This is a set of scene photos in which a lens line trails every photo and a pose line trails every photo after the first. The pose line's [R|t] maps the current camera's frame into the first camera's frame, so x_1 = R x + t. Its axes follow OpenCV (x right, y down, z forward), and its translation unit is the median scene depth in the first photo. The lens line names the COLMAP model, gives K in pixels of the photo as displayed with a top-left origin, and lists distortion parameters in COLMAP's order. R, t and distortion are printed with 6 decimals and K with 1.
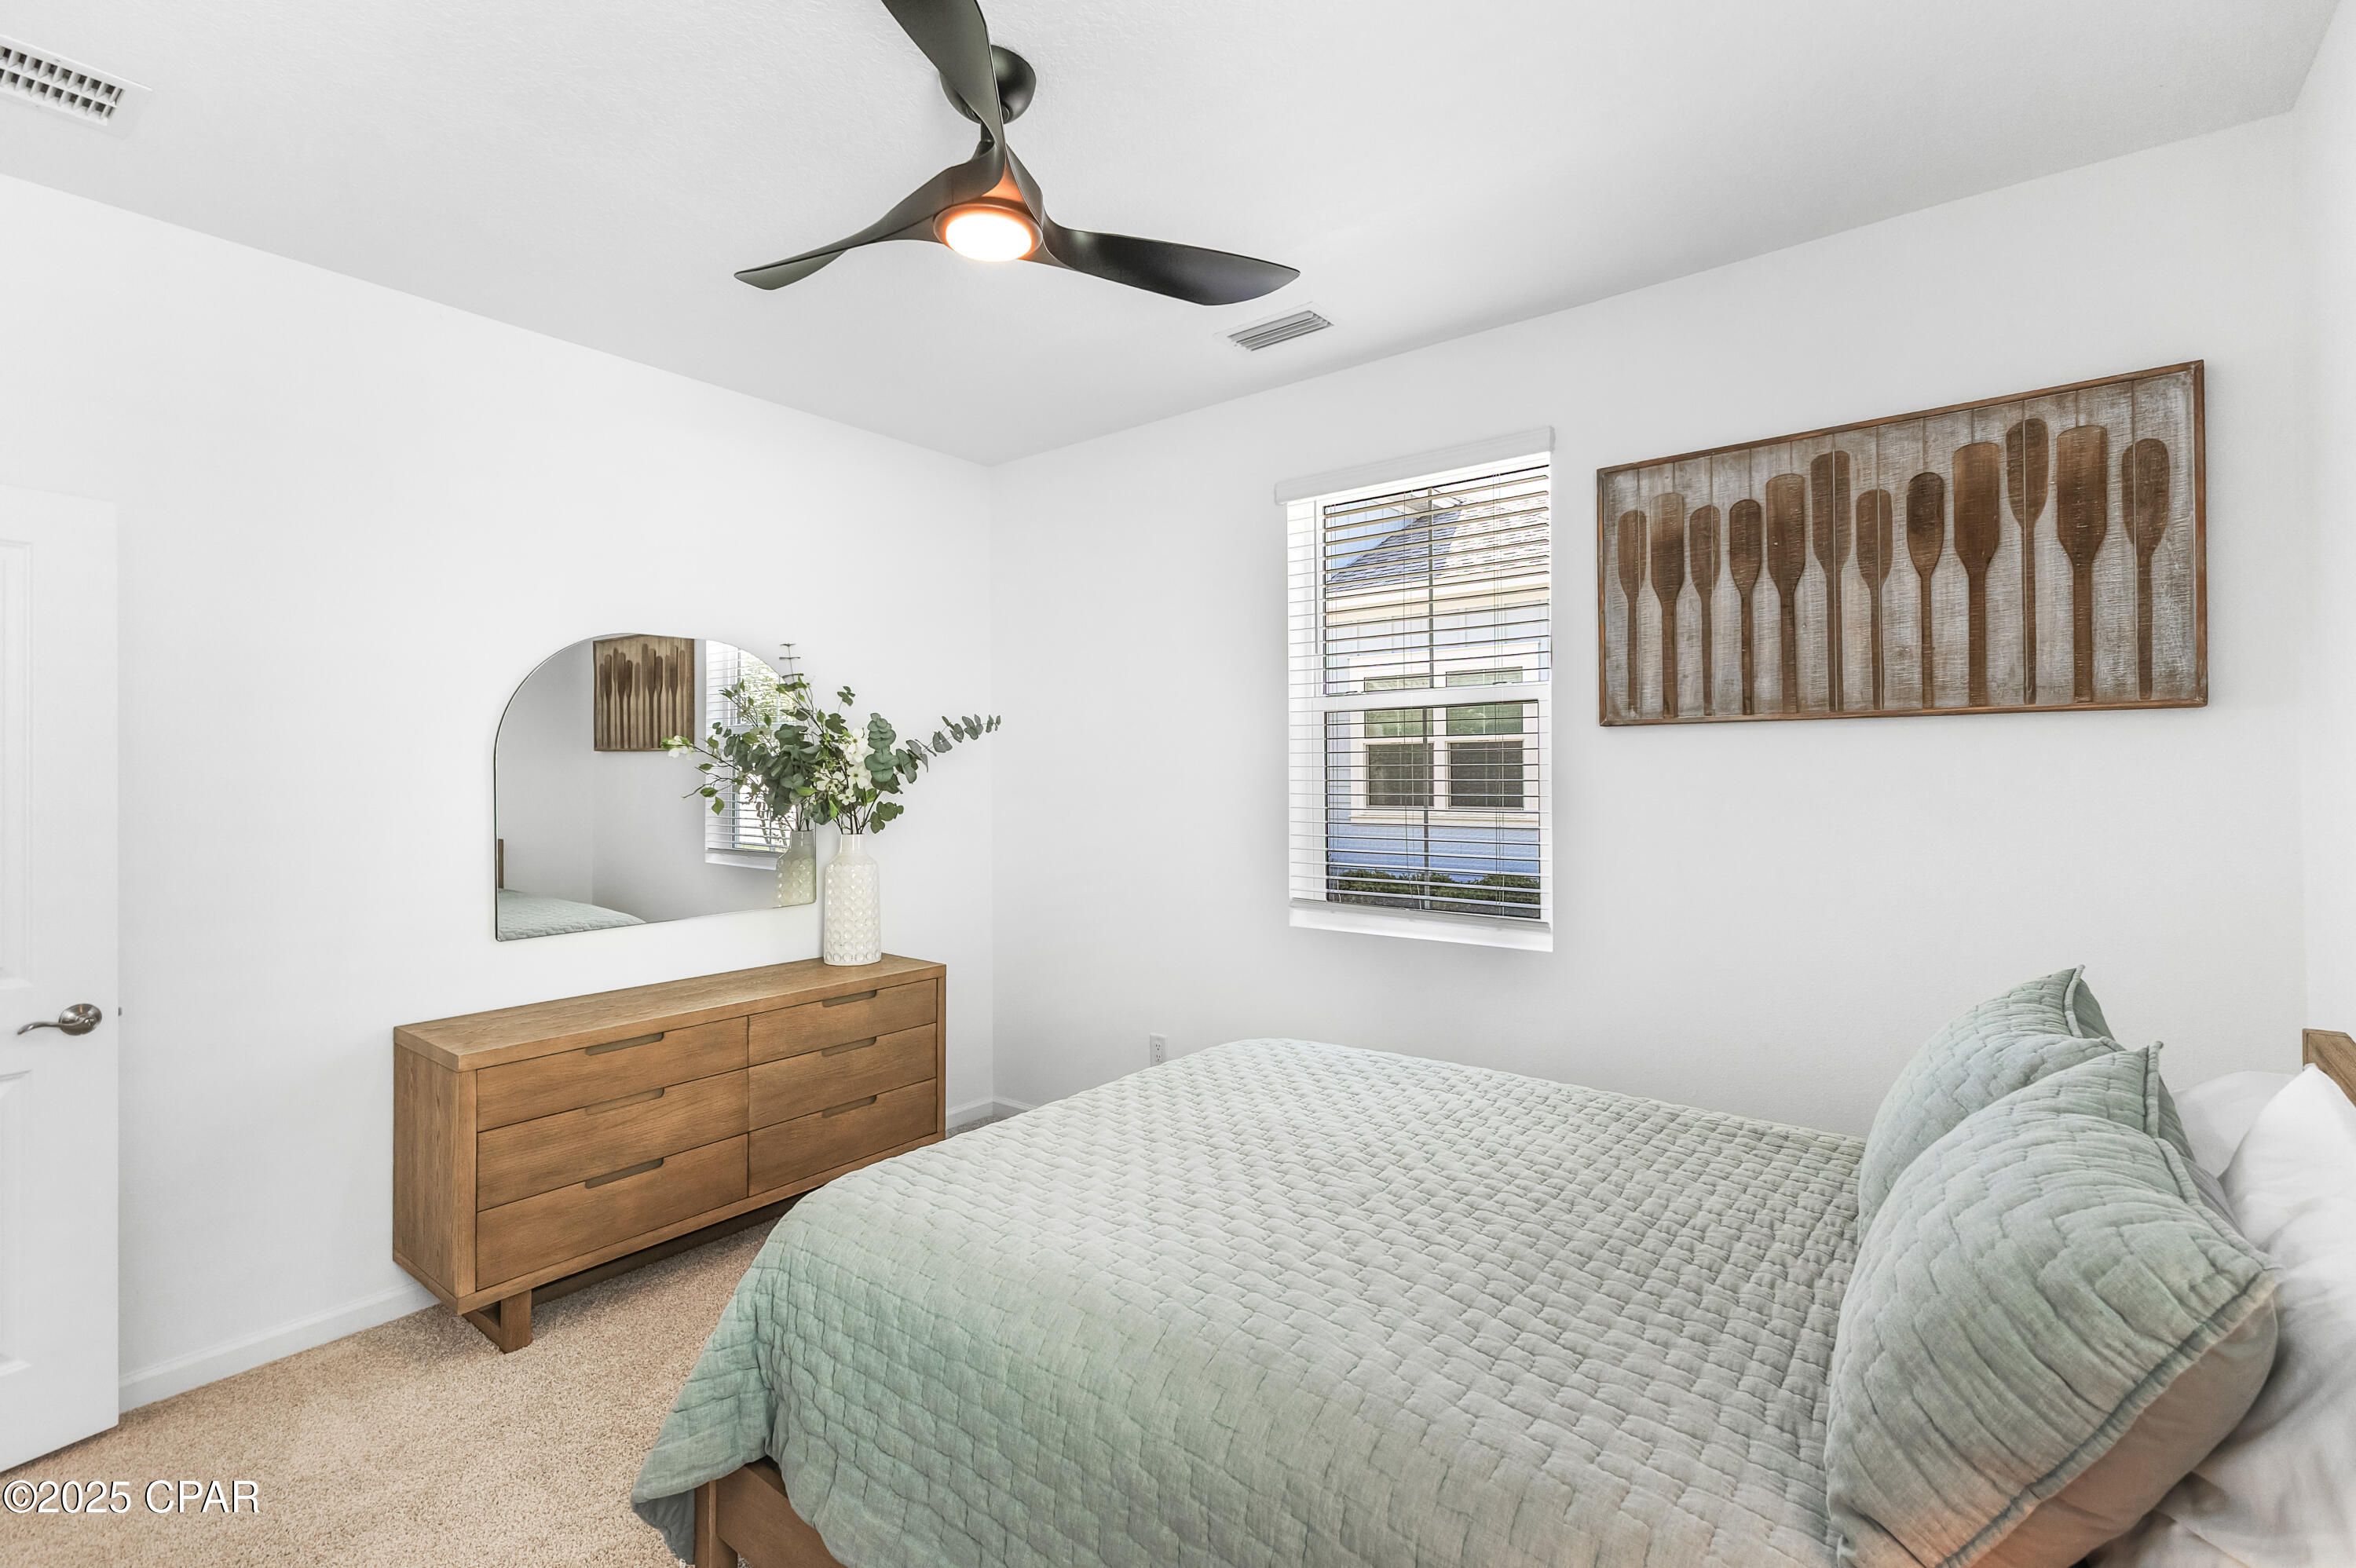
lens RADIAL K [[1026.1, 0, 1180.1], [0, 1026.1, 765.0], [0, 0, 1]] dist [0.002330, 0.000173]
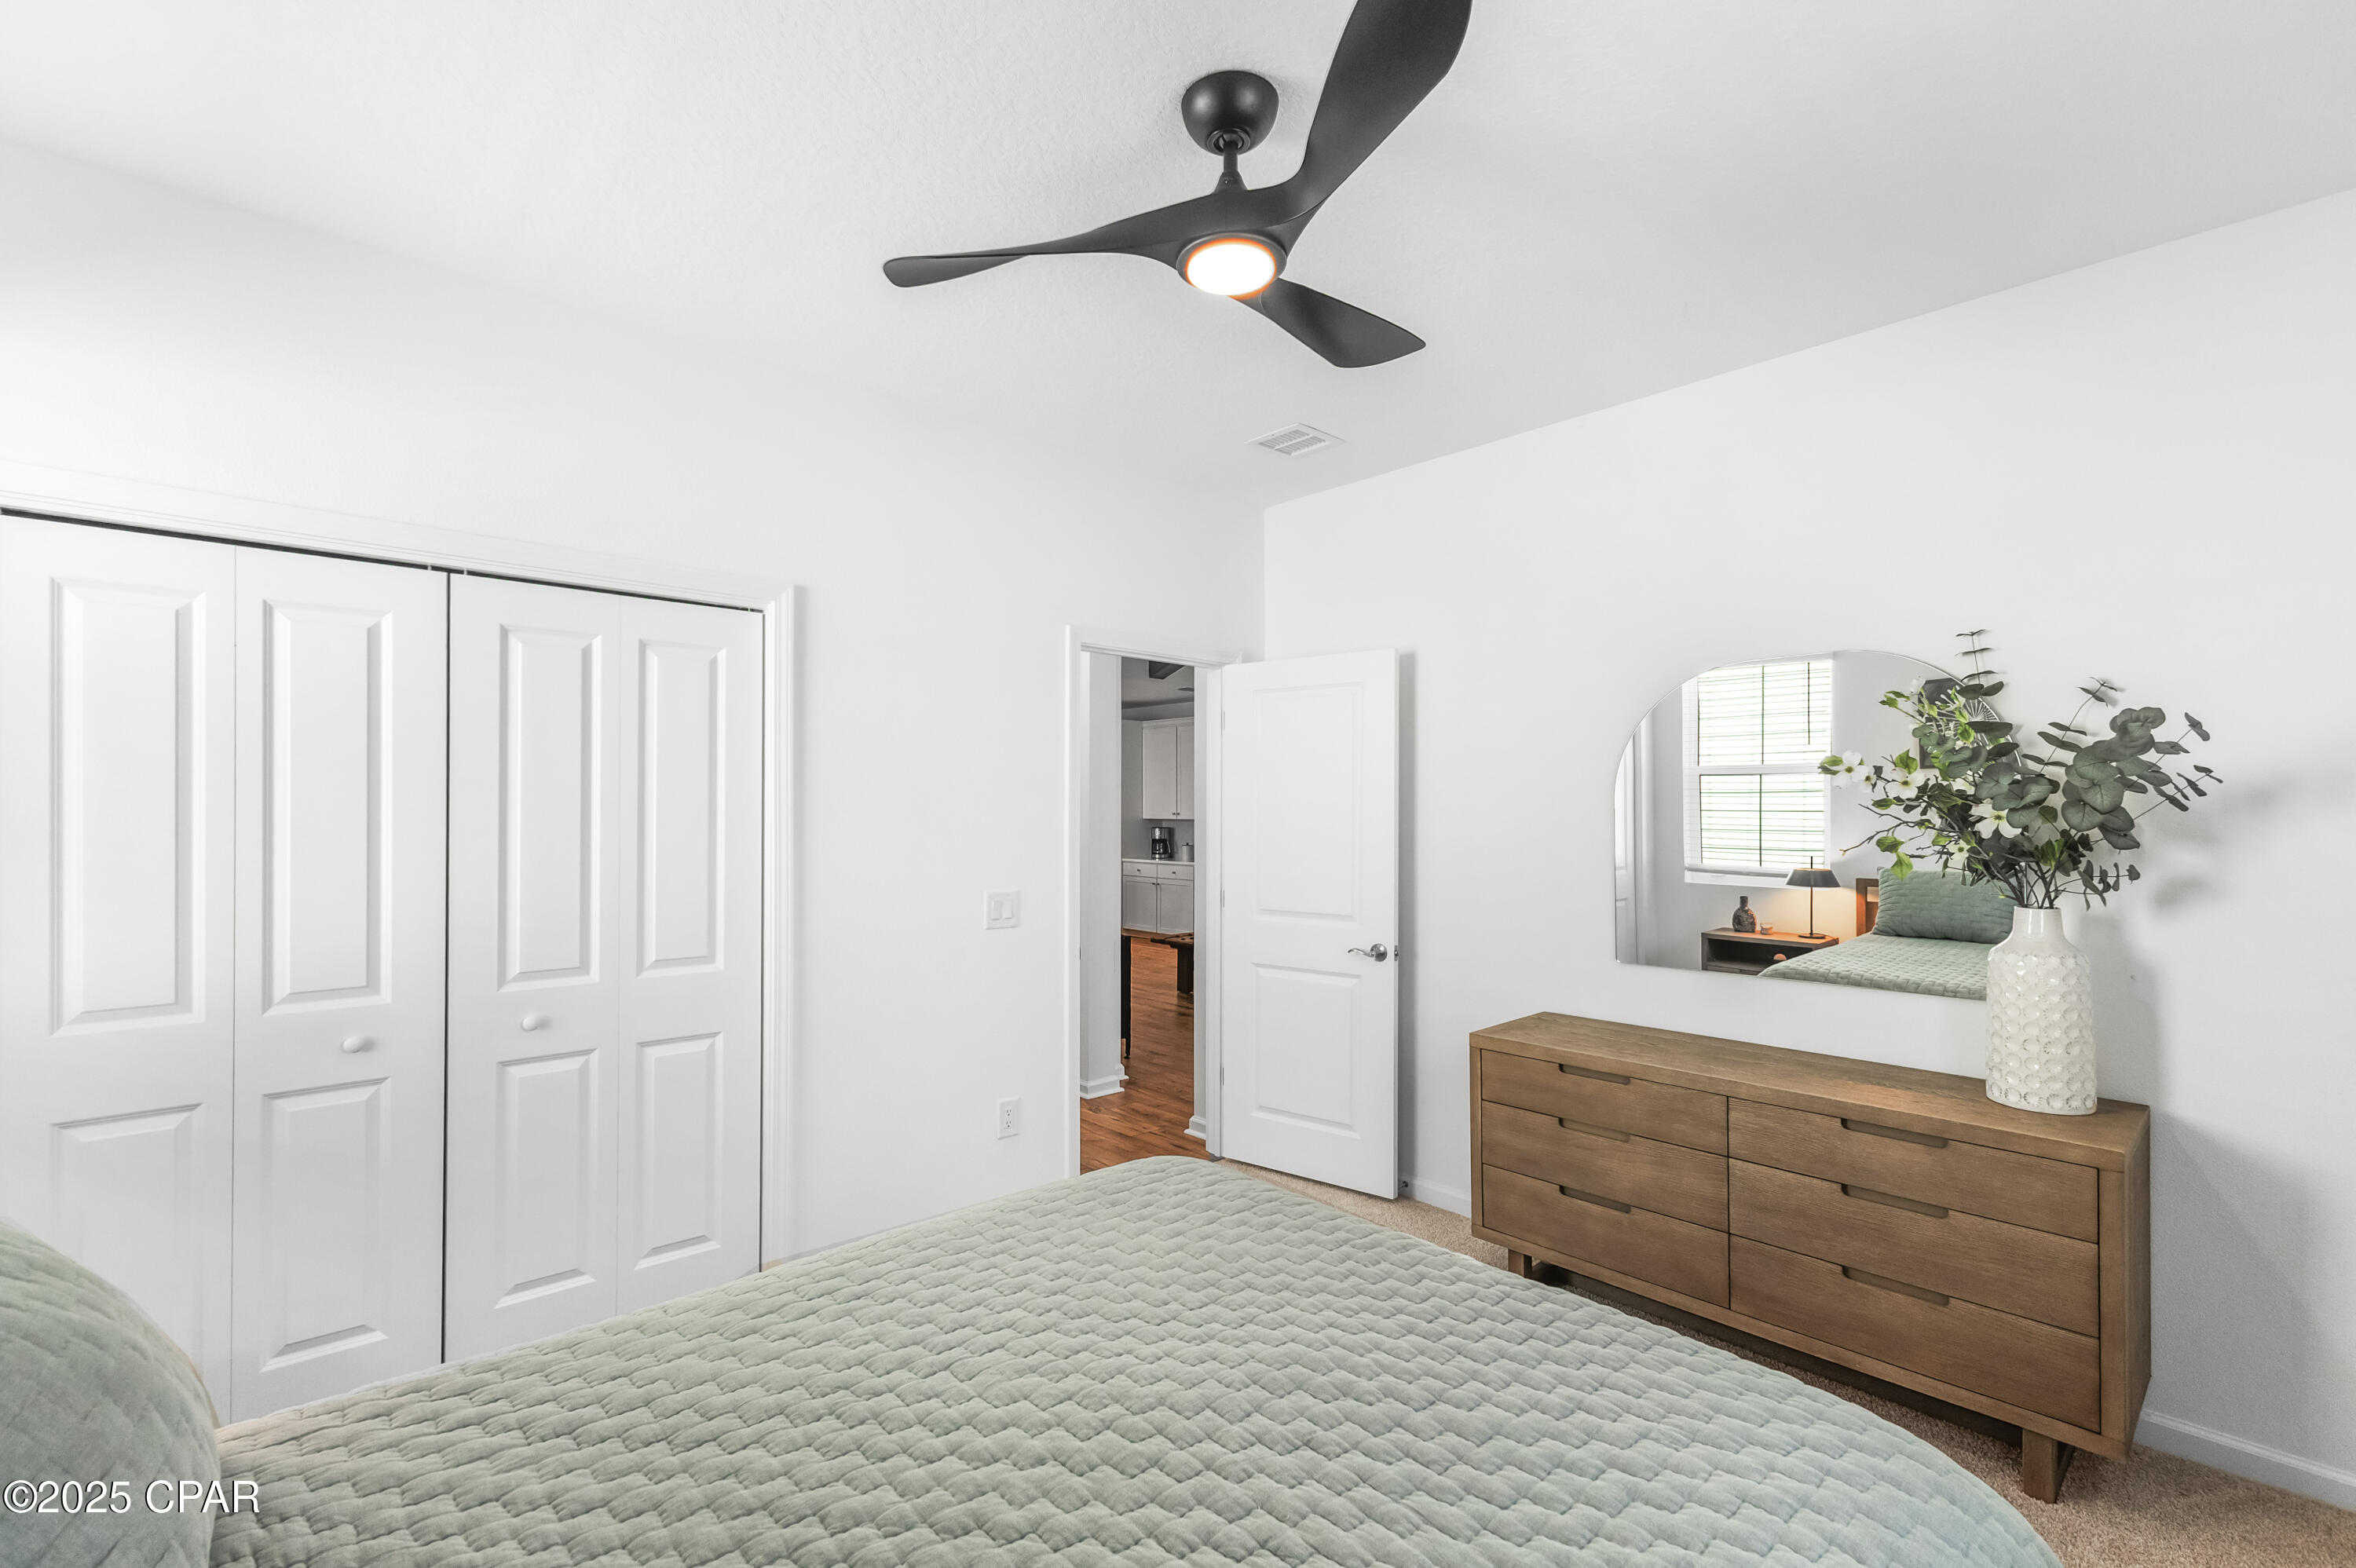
lens RADIAL K [[1026.1, 0, 1173.3], [0, 1026.1, 800.2], [0, 0, 1]] dist [0.002330, 0.000173]
pose [[-0.163683, -0.005283, -0.986499, 0.885345], [0.006144, 0.999961, -0.006375, 0.000037], [0.986494, -0.007105, -0.163644, 1.216774]]
